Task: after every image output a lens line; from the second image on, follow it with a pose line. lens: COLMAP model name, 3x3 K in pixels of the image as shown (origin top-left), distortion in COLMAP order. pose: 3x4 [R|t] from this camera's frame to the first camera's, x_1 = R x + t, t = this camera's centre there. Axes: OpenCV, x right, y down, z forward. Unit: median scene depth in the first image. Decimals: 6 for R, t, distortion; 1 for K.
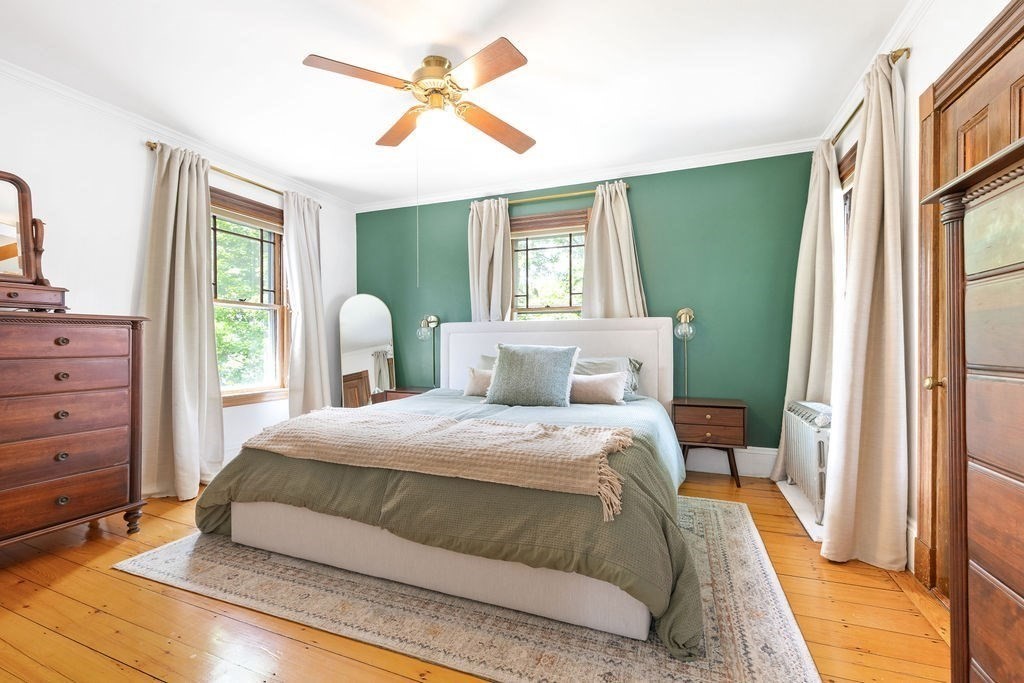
lens RADIAL K [[430.7, 0, 505.0], [0, 430.7, 341.6], [0, 0, 1]] dist [-0.001387, 0.000029]
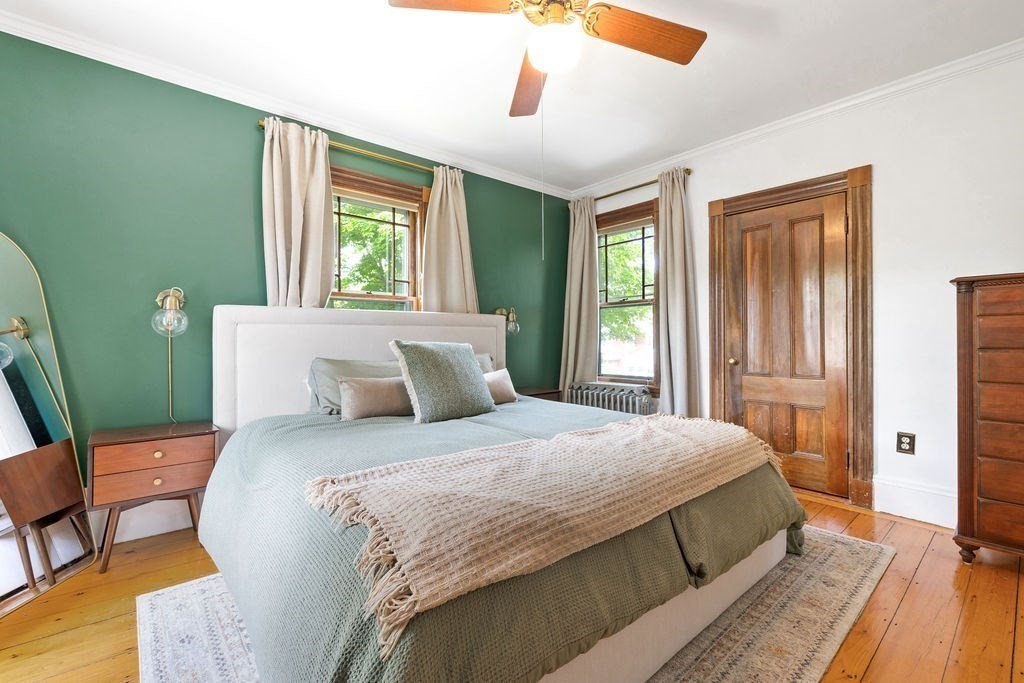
lens RADIAL K [[433.3, 0, 510.5], [0, 433.3, 336.1], [0, 0, 1]] dist [0.008178, -0.000191]
pose [[0.492195, 0.003242, 0.870479, -0.523081], [-0.004296, 0.999990, -0.001295, -0.002562], [-0.870475, -0.003102, 0.492204, 0.425851]]
